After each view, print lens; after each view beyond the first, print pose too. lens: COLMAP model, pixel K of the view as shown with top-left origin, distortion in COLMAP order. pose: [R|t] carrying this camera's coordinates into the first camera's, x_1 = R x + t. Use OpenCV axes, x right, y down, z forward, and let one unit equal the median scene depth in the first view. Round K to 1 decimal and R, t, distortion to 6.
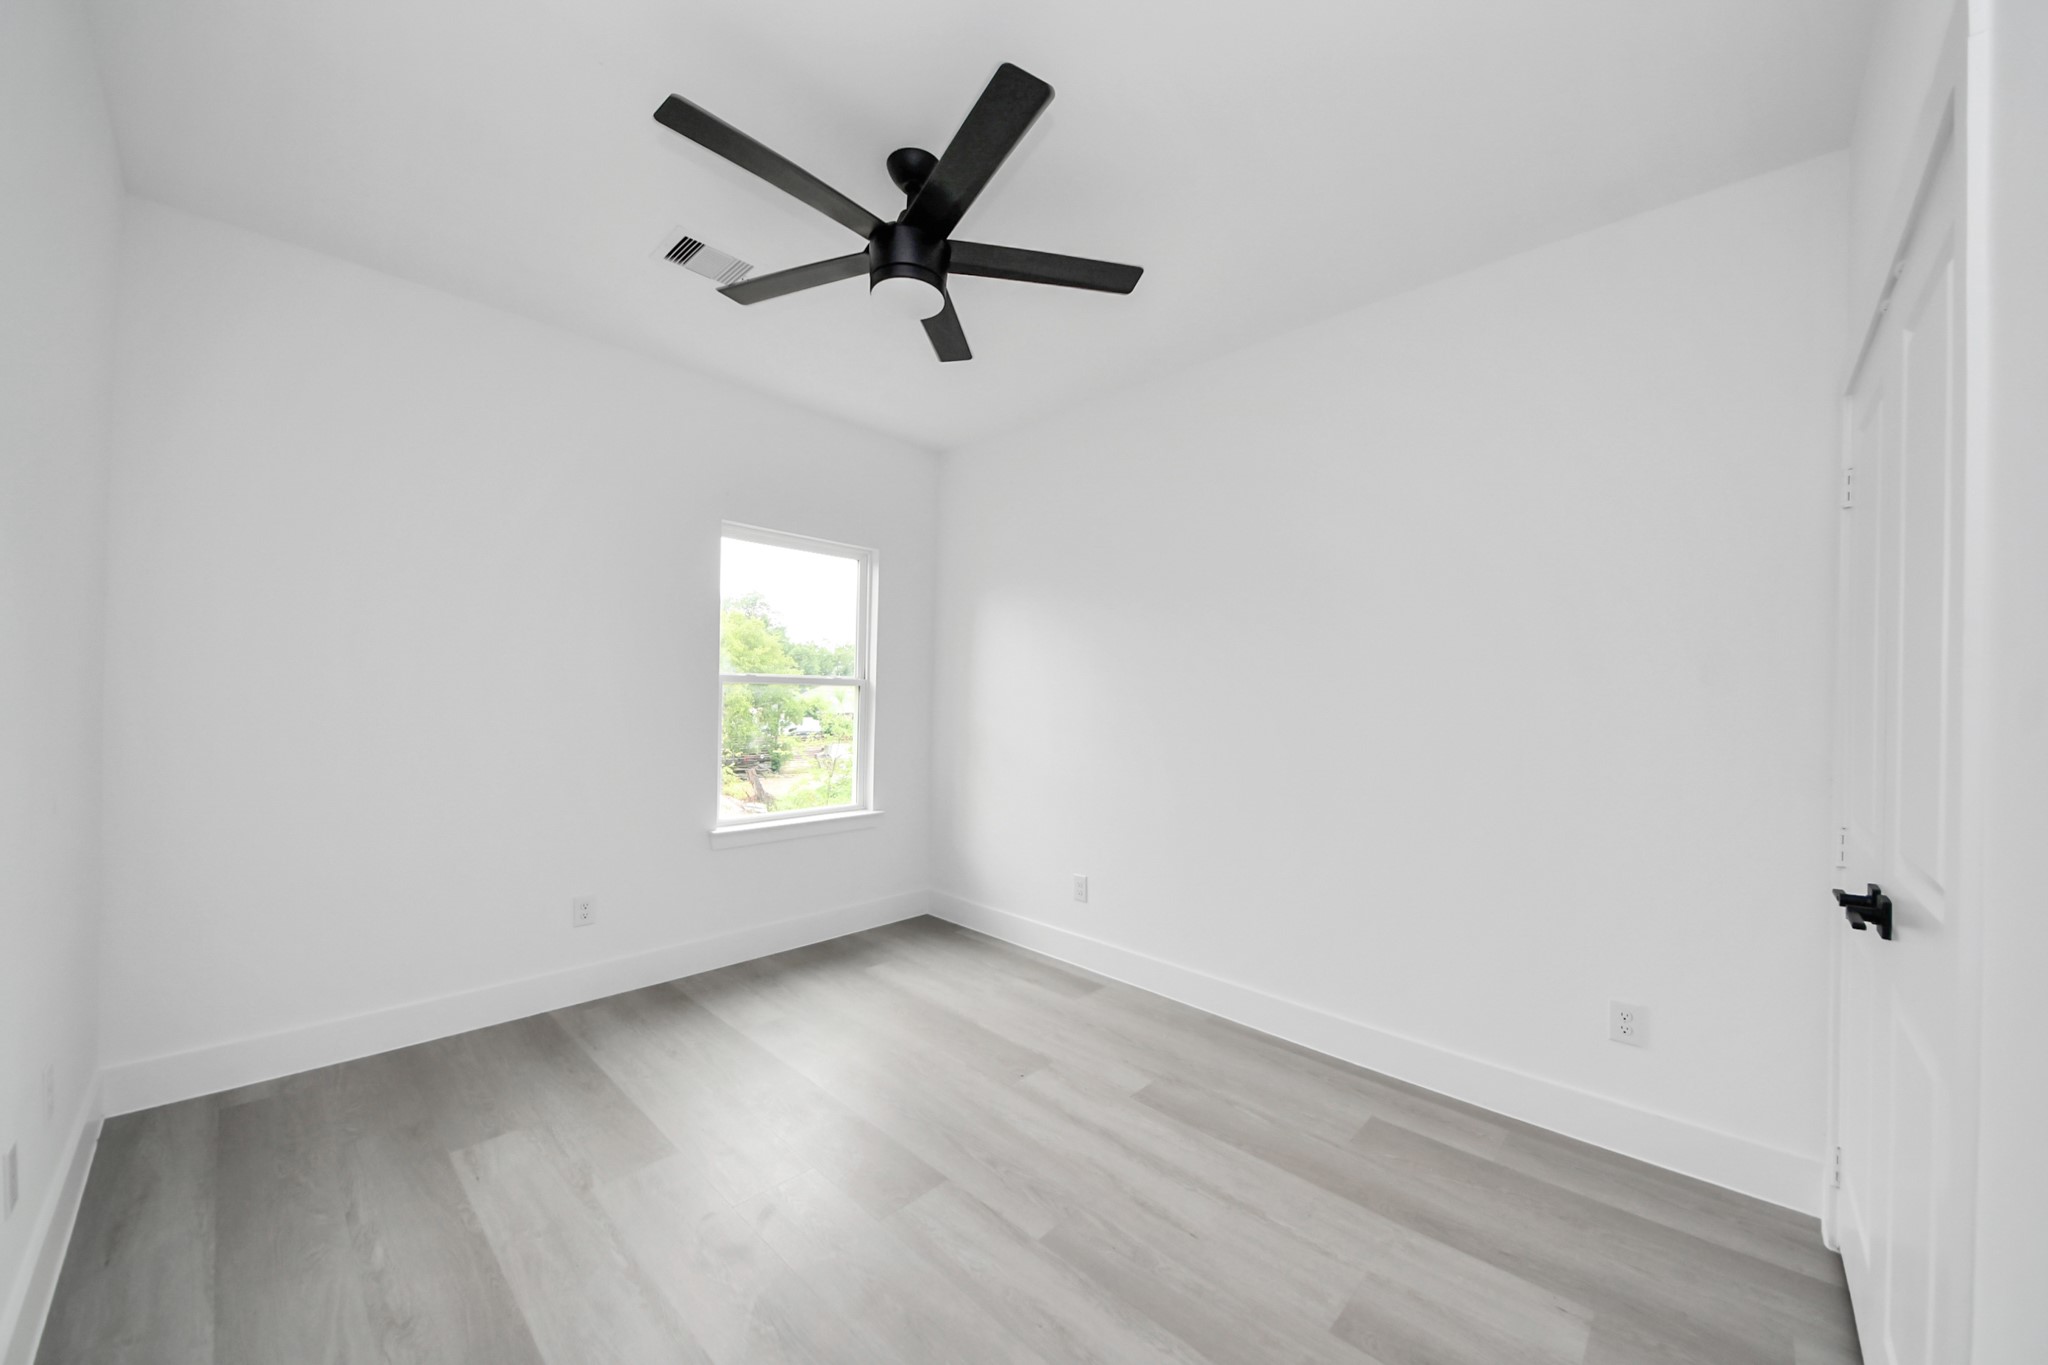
lens RADIAL K [[753.6, 0, 1008.9], [0, 753.6, 684.0], [0, 0, 1]] dist [-0.000464, -0.000436]
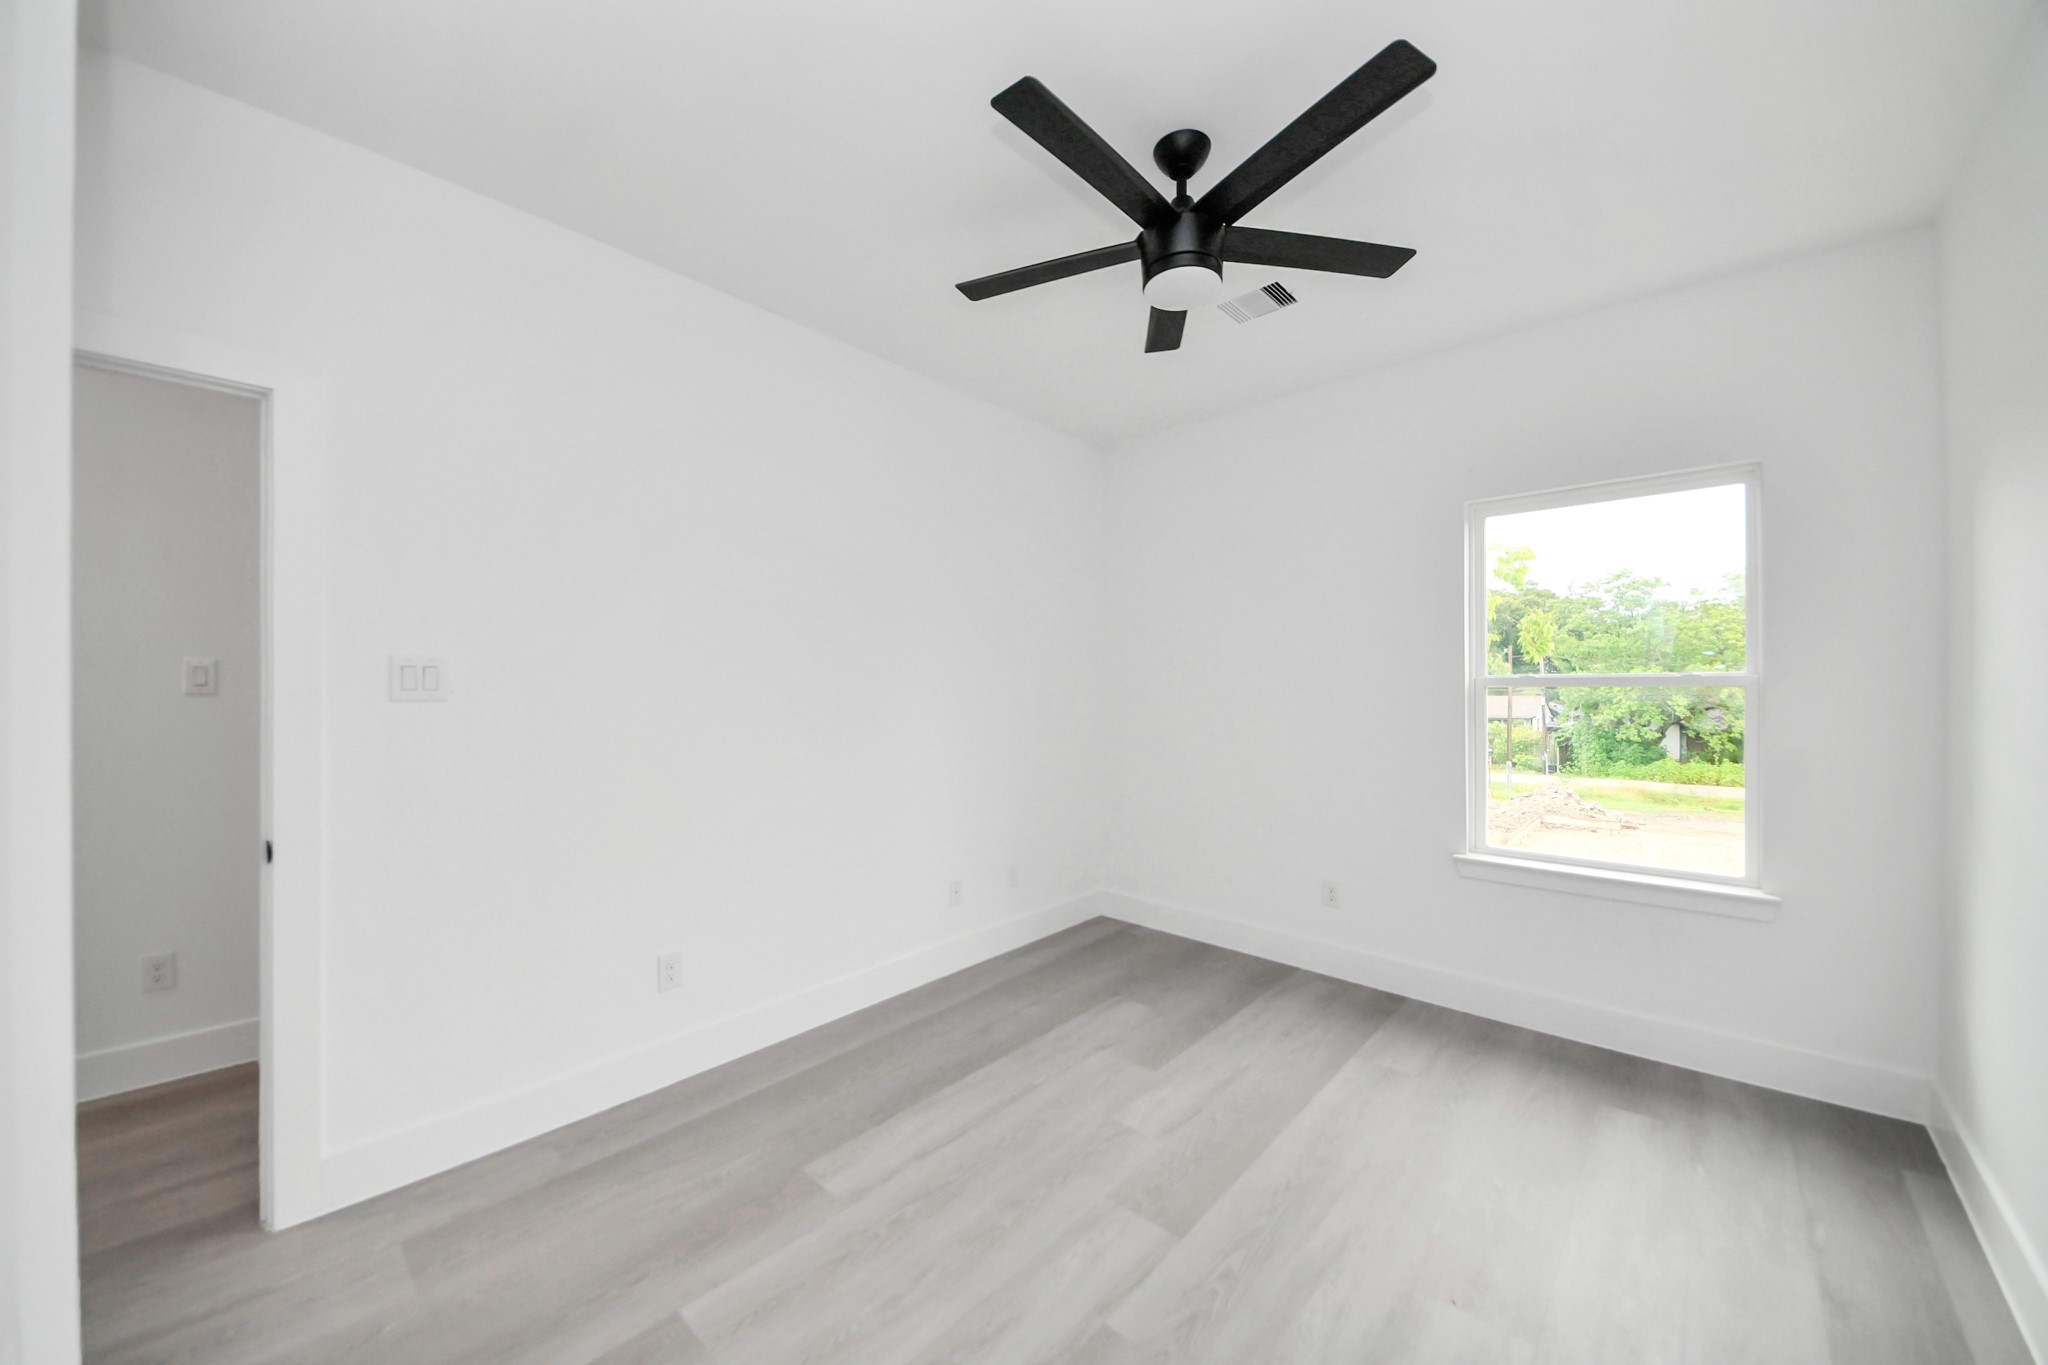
lens RADIAL K [[745.0, 0, 1021.0], [0, 745.0, 675.4], [0, 0, 1]] dist [0.000248, -0.000128]
pose [[0.023559, -0.031718, -0.999219, 0.649124], [0.009665, 0.999457, -0.031498, 0.009429], [0.999676, -0.008916, 0.023853, 0.623999]]
